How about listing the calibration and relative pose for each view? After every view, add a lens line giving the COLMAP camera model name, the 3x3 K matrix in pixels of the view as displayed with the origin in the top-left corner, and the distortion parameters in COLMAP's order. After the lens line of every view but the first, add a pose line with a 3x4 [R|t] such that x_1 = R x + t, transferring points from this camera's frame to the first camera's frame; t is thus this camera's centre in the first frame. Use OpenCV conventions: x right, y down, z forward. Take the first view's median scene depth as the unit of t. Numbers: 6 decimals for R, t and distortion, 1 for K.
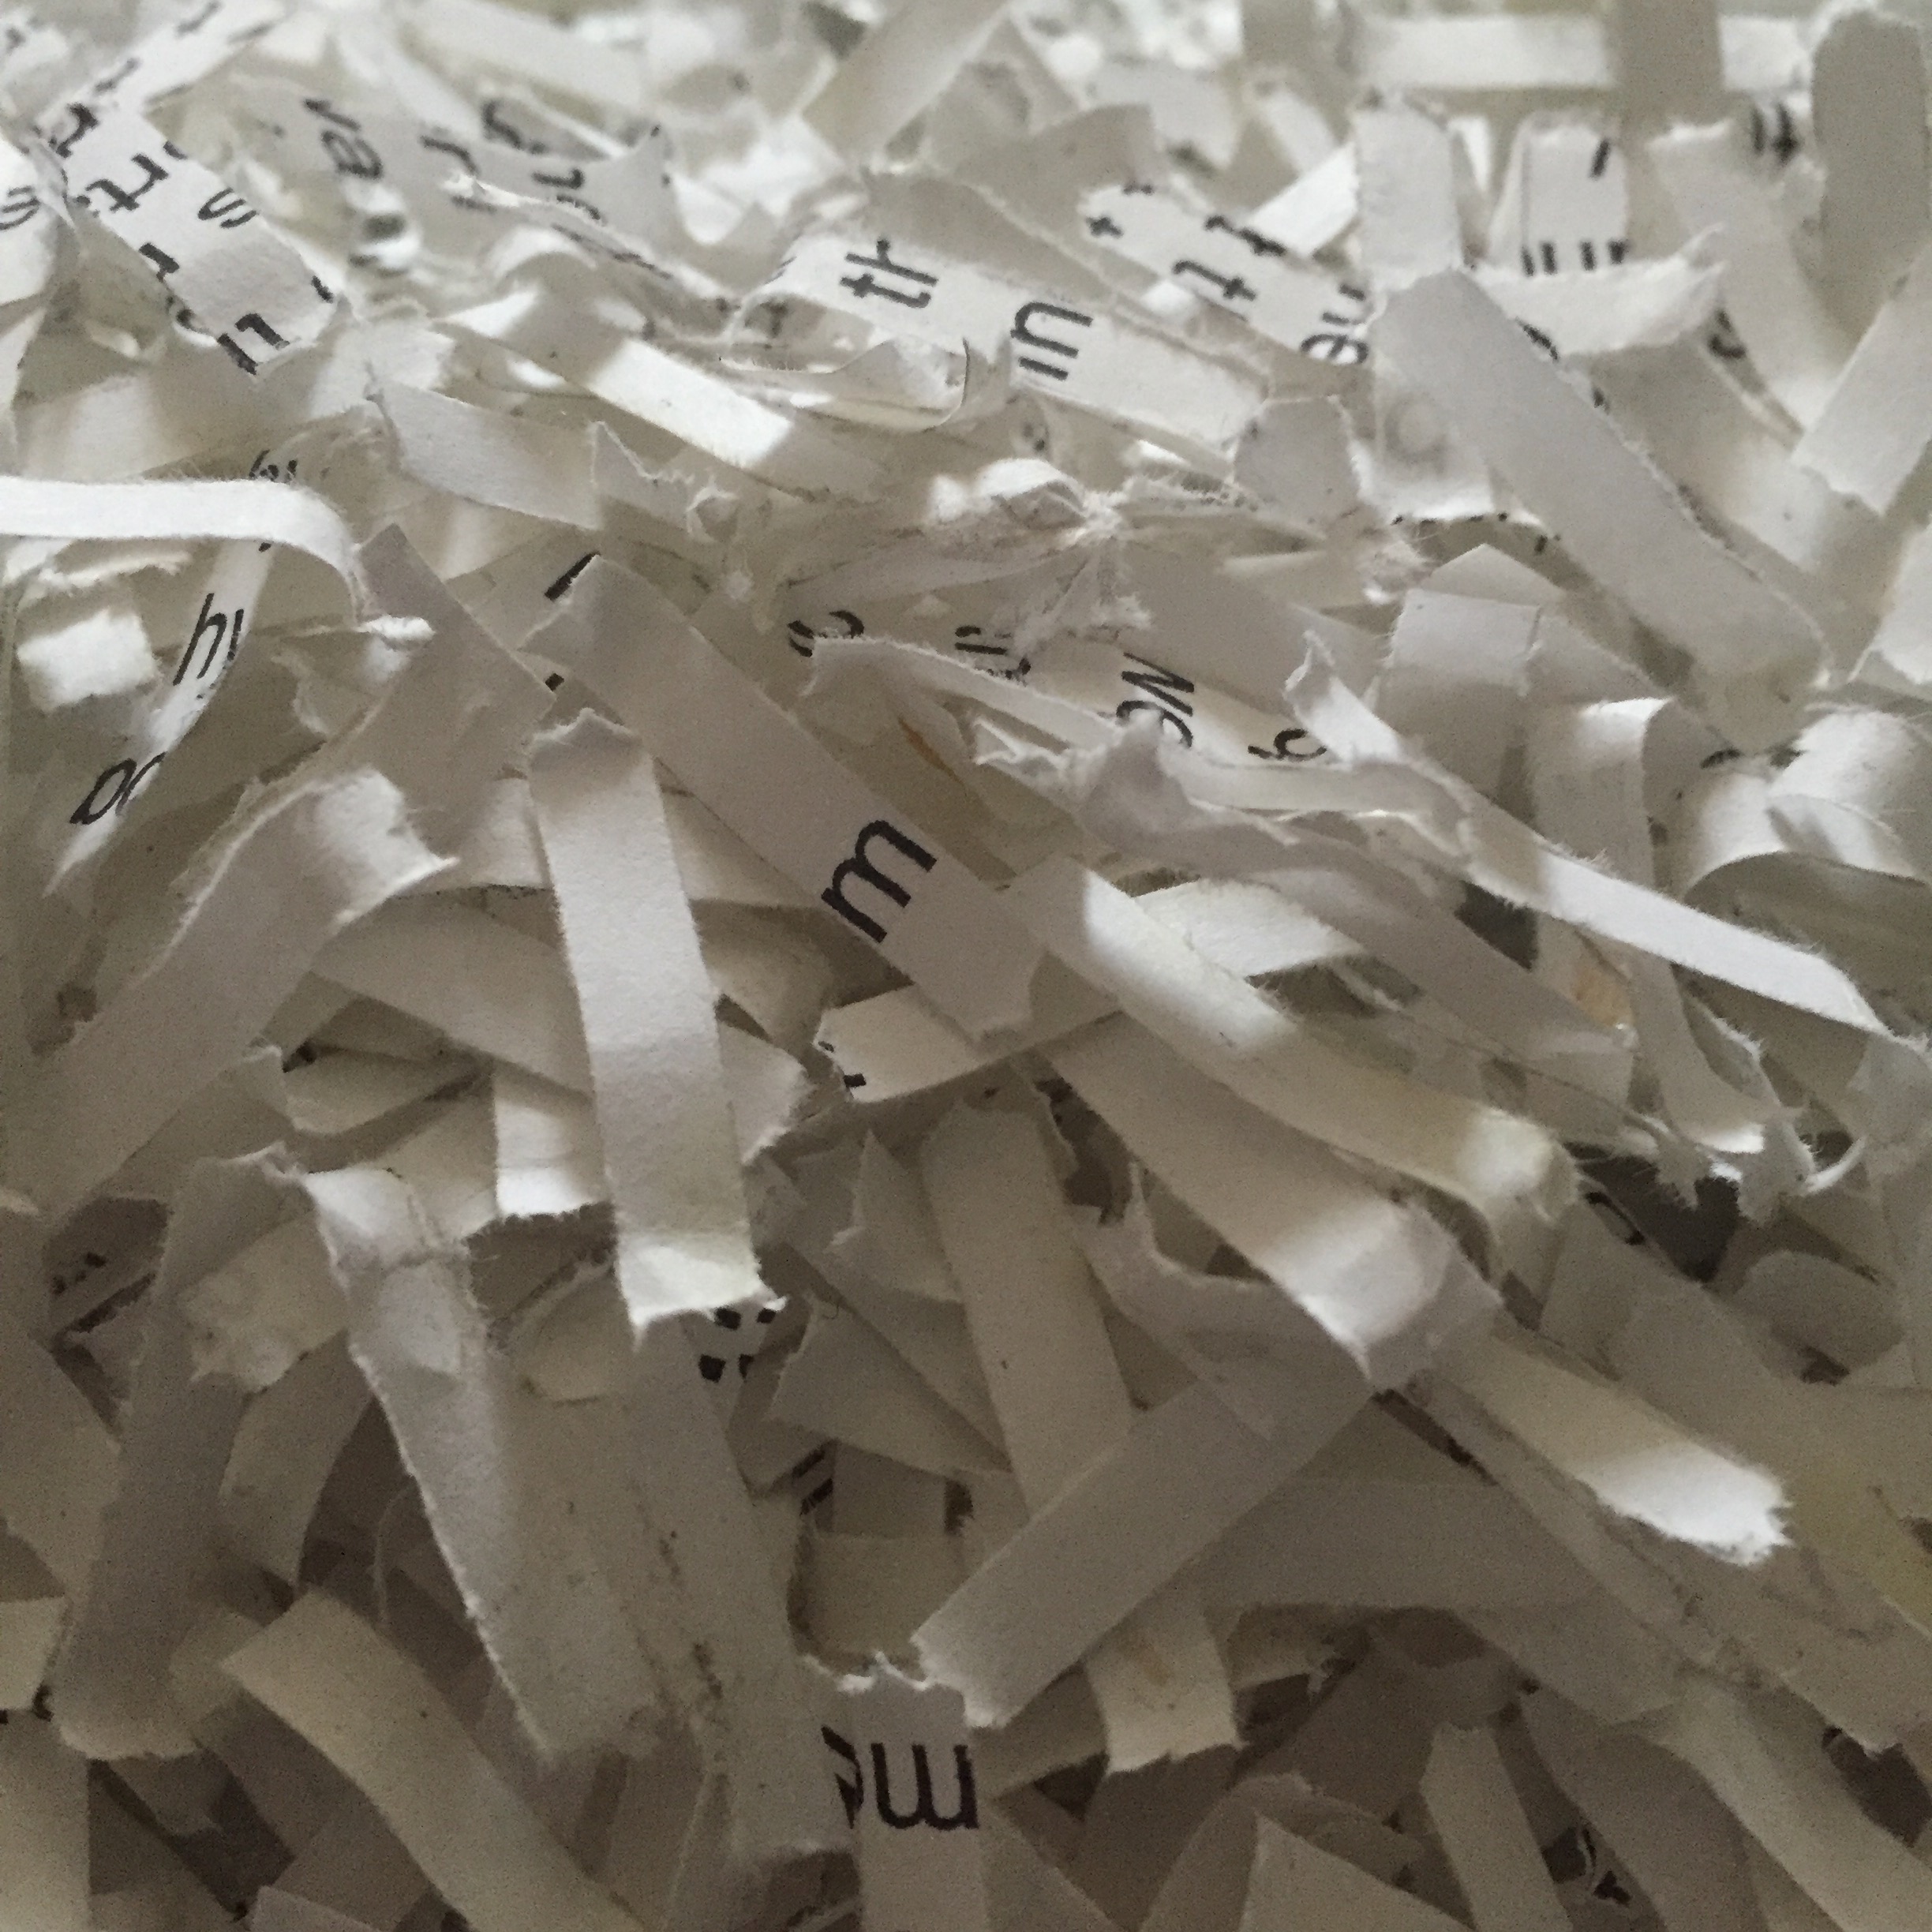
lens RADIAL K [[2179.4, 0, 966.5], [0, 2179.4, 1020.2], [0, 0, 1]] dist [0.647251, -1.704669]
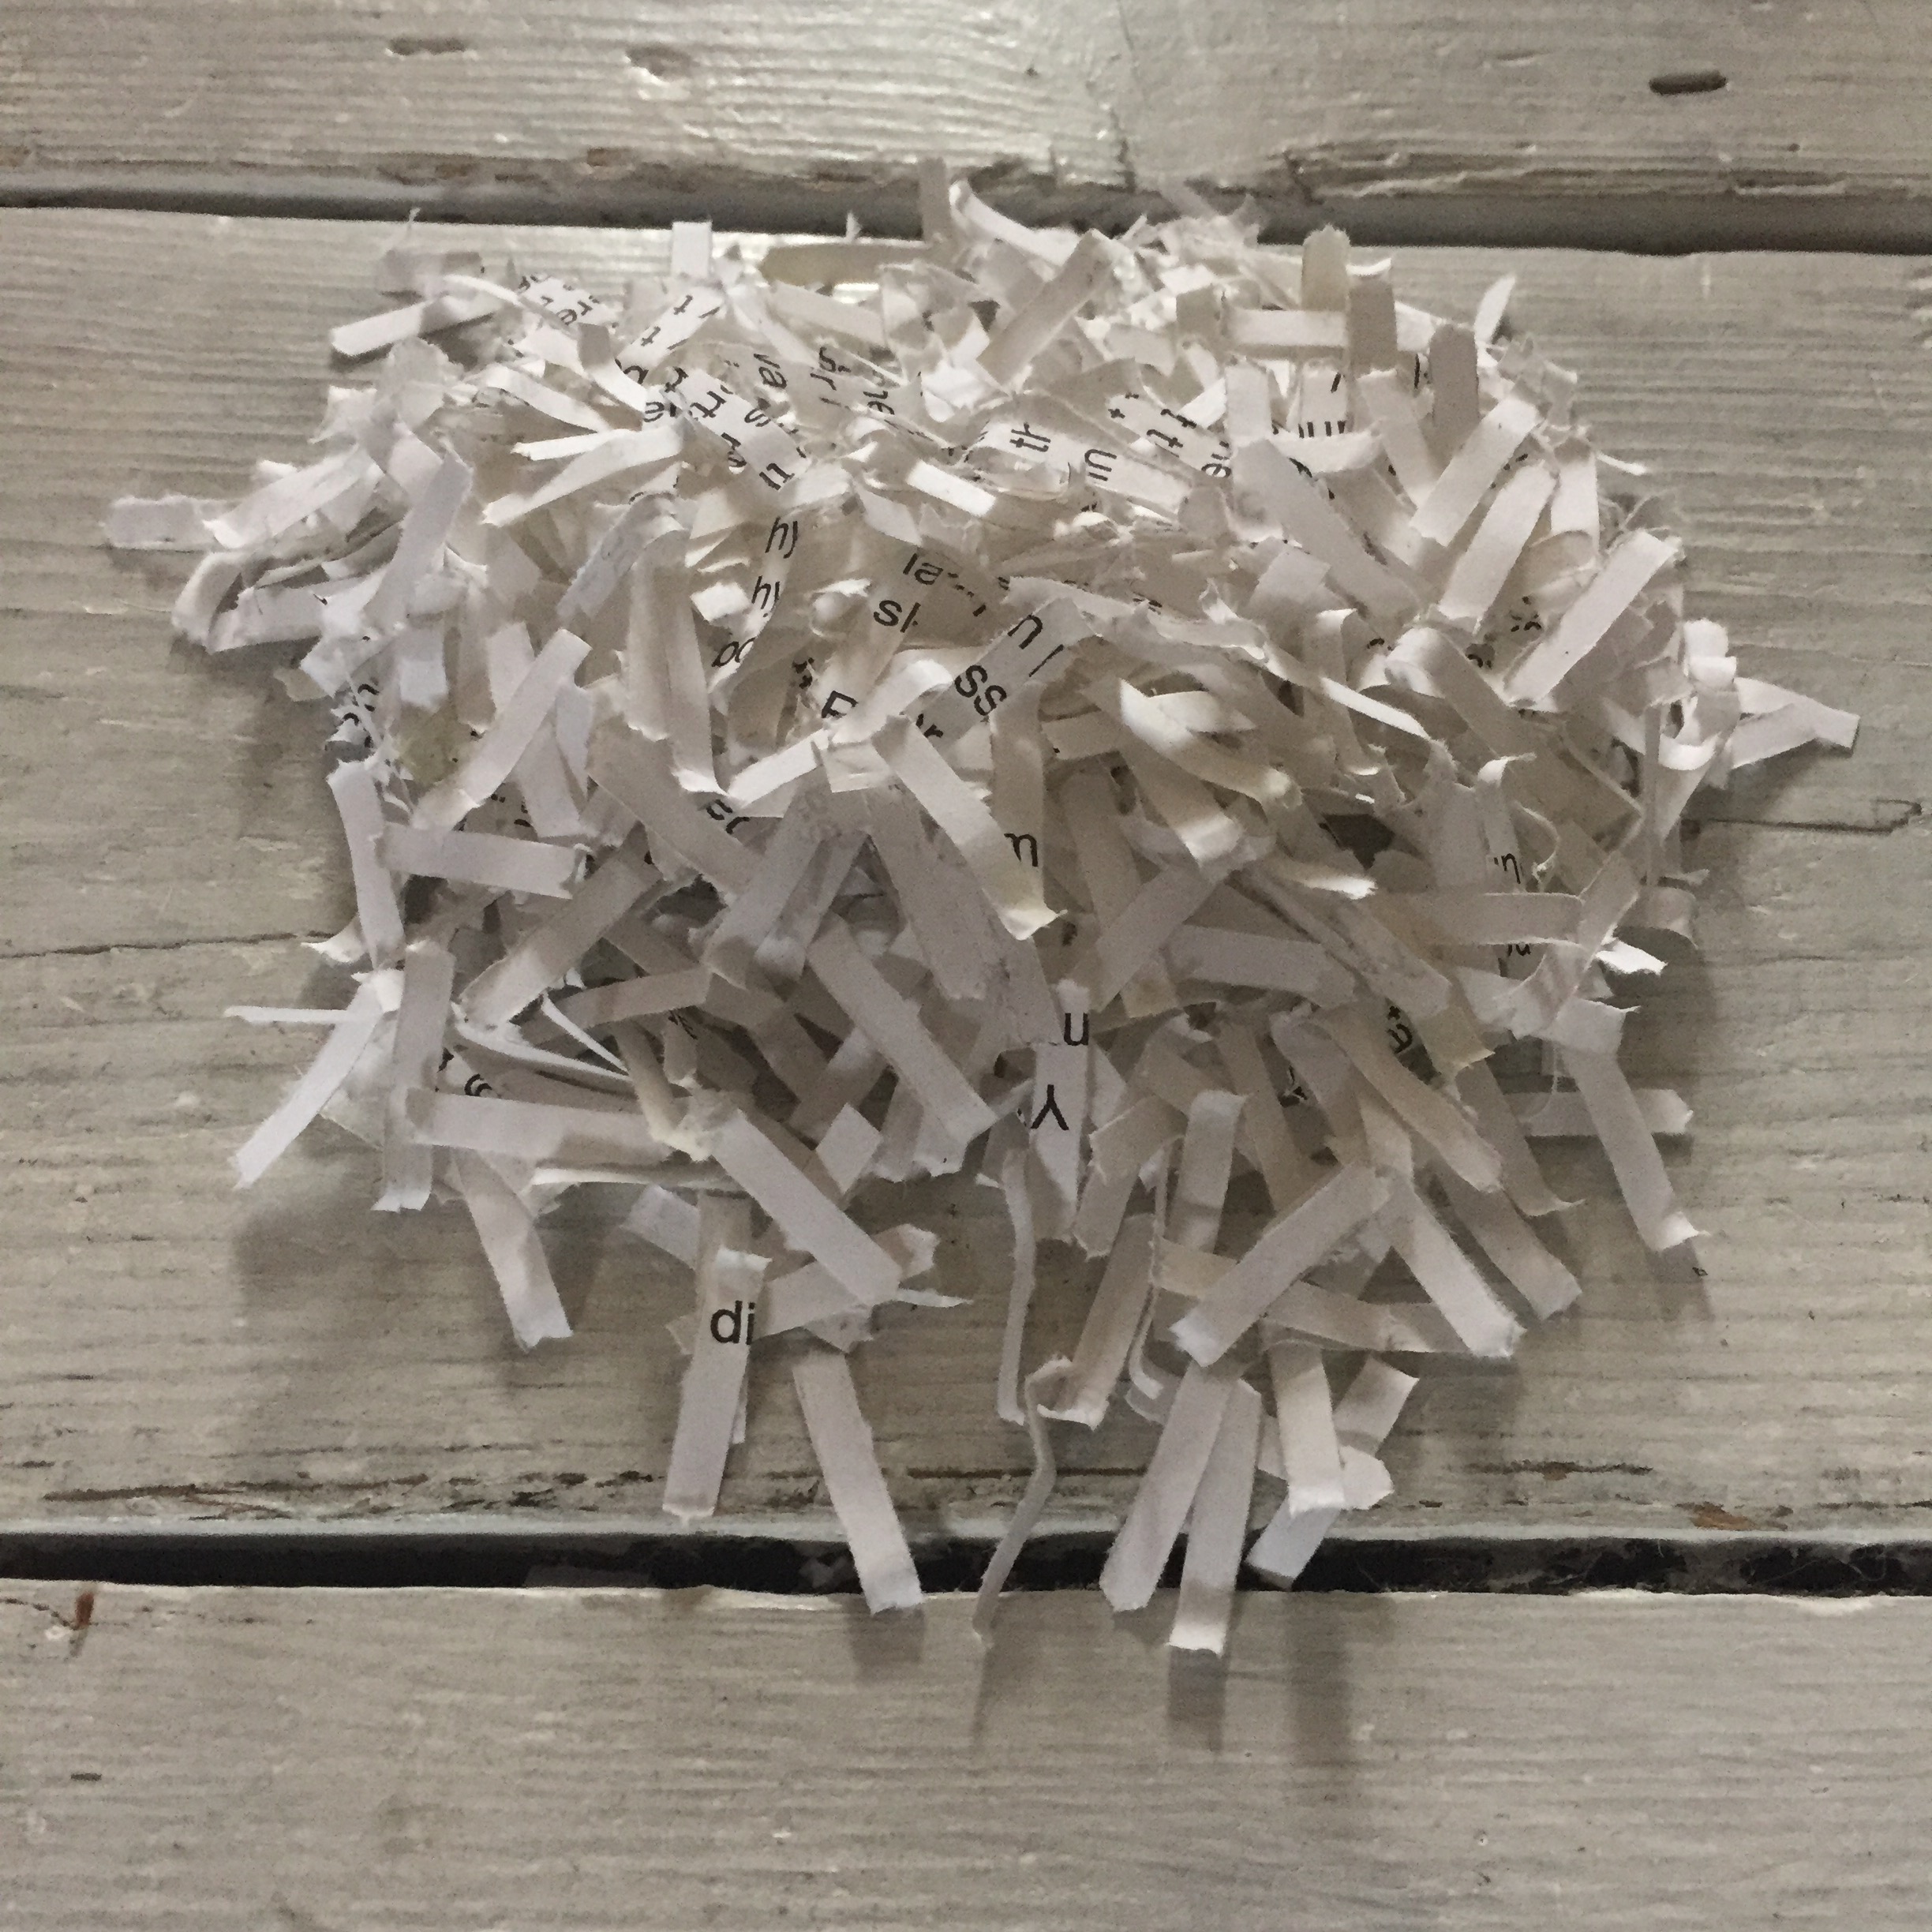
lens RADIAL K [[2297.1, 0, 966.0], [0, 2297.1, 966.0], [0, 0, 1]] dist [0.077596, -0.182506]
pose [[0.999618, -0.005373, 0.027102, -0.168617], [0.006356, 0.999319, -0.036343, 0.308320], [-0.026888, 0.036501, 0.998972, -1.370013]]
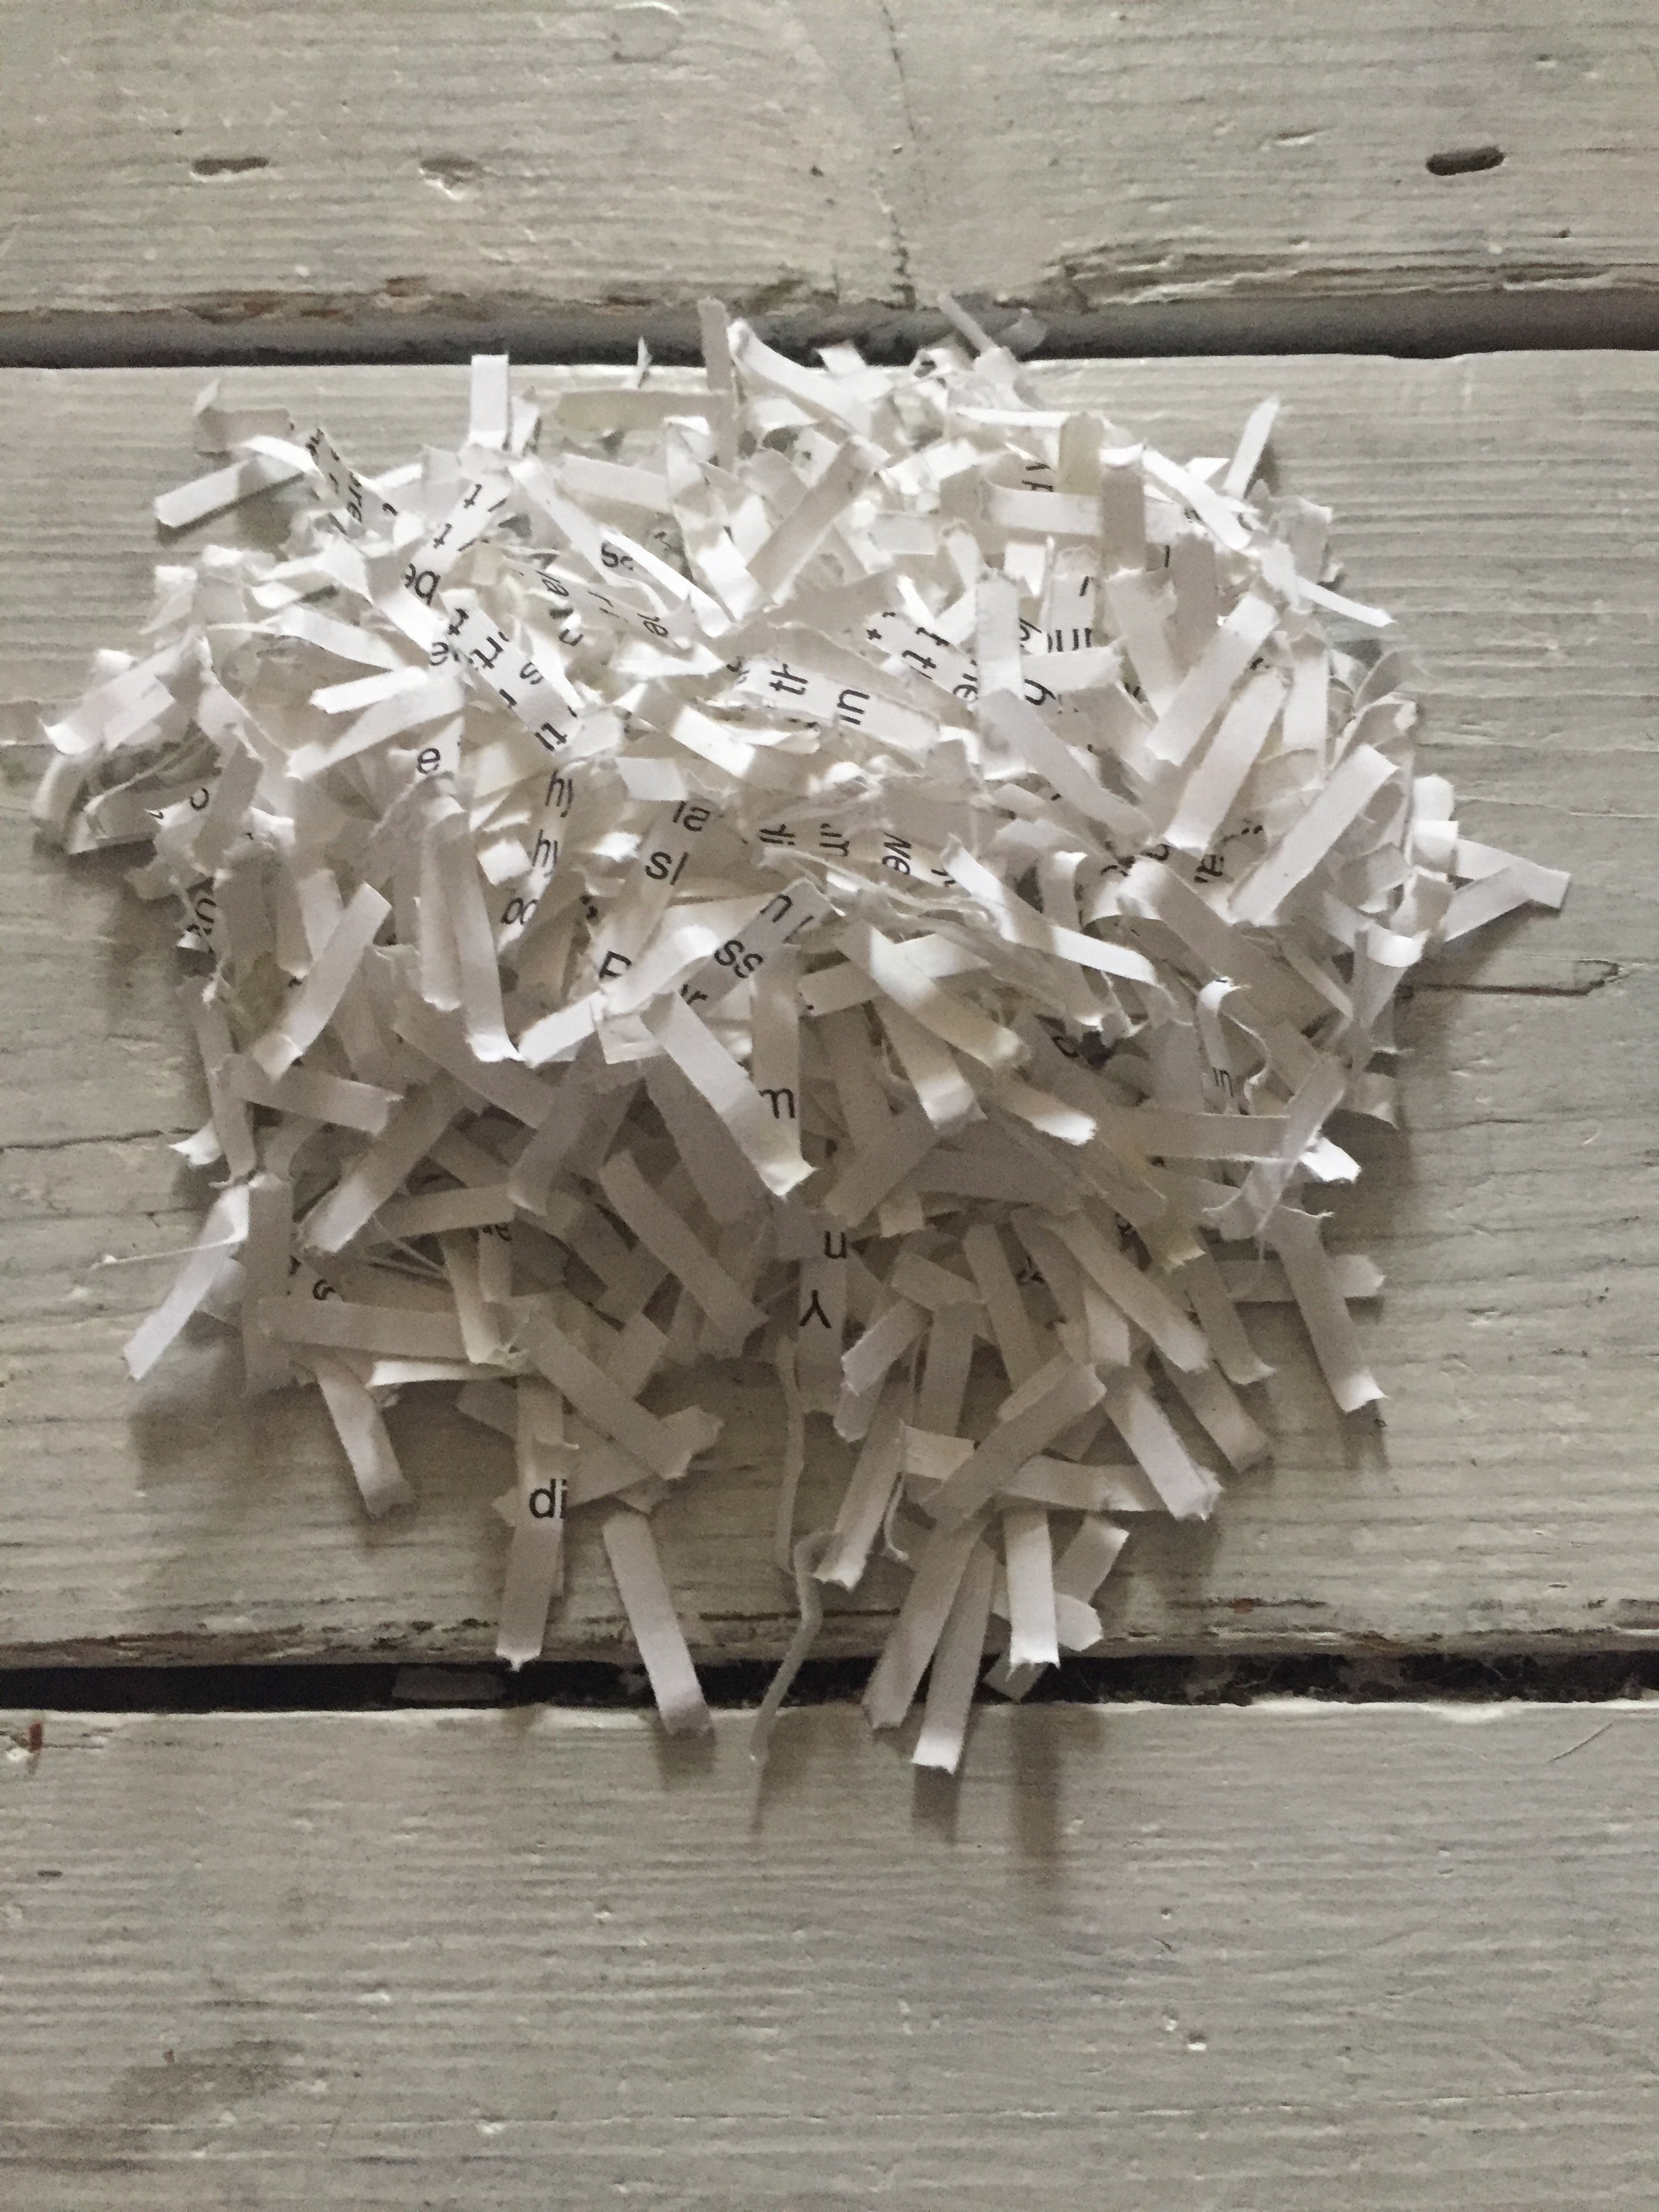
lens RADIAL K [[1996.1, 0, 829.5], [0, 1996.1, 1106.0], [0, 0, 1]] dist [0.057088, -0.133320]
pose [[0.999451, -0.030042, -0.013966, 0.028623], [0.032327, 0.976589, 0.212672, -0.335786], [0.007250, -0.213007, 0.977024, -1.269428]]
